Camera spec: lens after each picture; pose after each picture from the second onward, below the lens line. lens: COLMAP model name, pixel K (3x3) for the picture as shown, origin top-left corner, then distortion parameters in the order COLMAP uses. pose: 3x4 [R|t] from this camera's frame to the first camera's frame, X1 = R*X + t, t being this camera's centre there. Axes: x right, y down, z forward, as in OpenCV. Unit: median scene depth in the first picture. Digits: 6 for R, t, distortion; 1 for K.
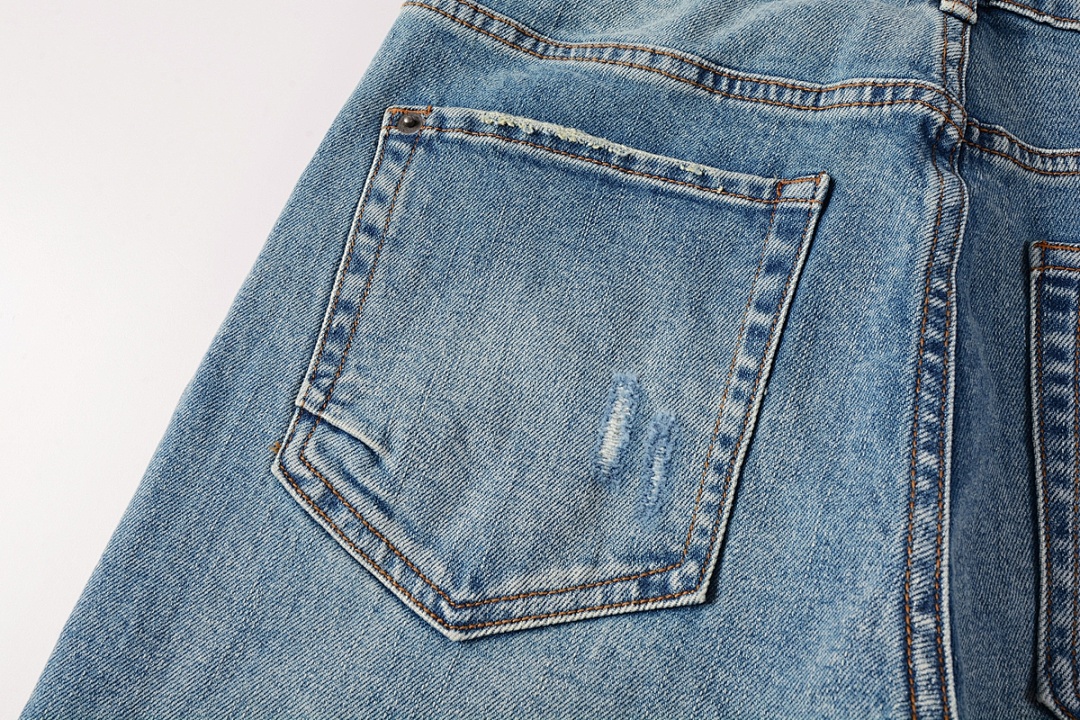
lens RADIAL K [[906.1, 0, 540.0], [0, 906.1, 360.0], [0, 0, 1]] dist [-0.017707, -0.006516]
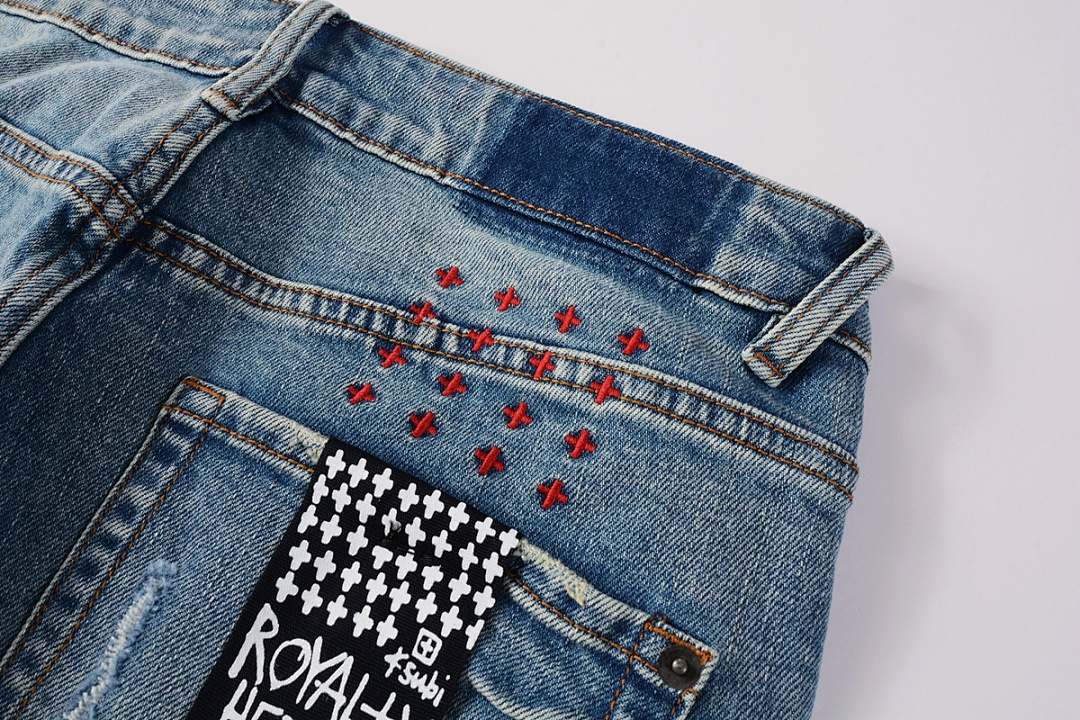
lens RADIAL K [[906.1, 0, 540.0], [0, 906.1, 360.0], [0, 0, 1]] dist [-0.017707, -0.006516]
pose [[0.971630, 0.226863, -0.066848, 0.933364], [-0.232351, 0.968385, -0.090795, -0.148144], [0.044137, 0.103751, 0.993624, 0.181926]]
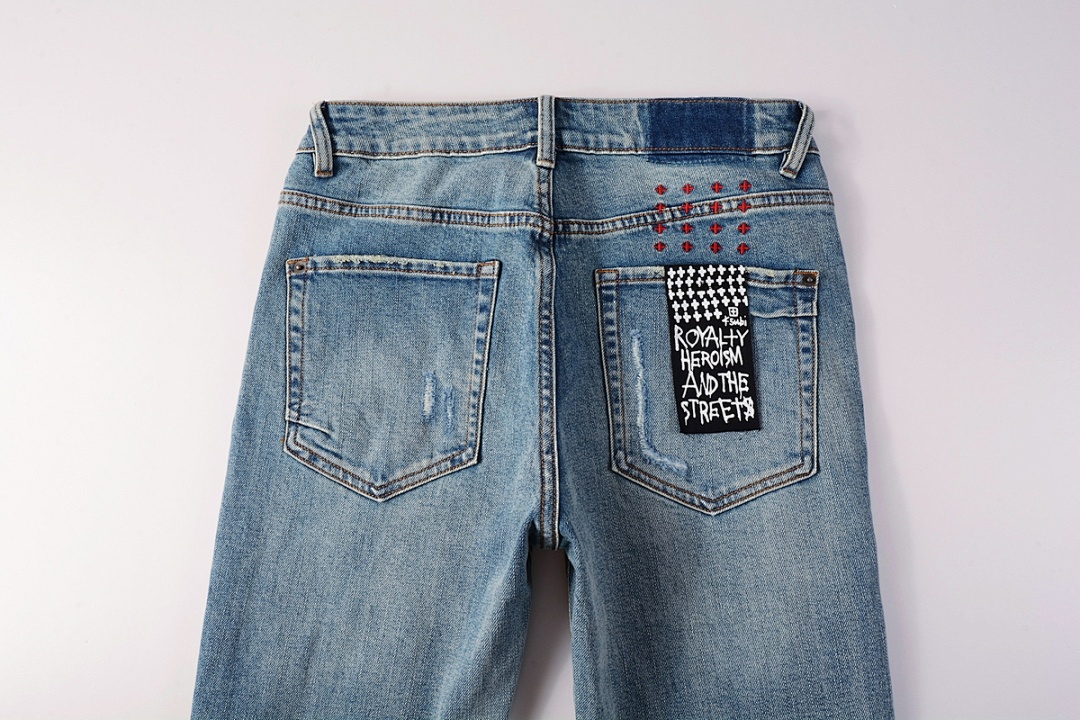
lens RADIAL K [[778.8, 0, 540.0], [0, 778.8, 360.0], [0, 0, 1]] dist [-0.027488, -0.038449]
pose [[0.970343, -0.231961, 0.068038, 0.238727], [0.211994, 0.951815, 0.221603, -0.378464], [-0.116163, -0.200607, 0.972761, -0.892585]]
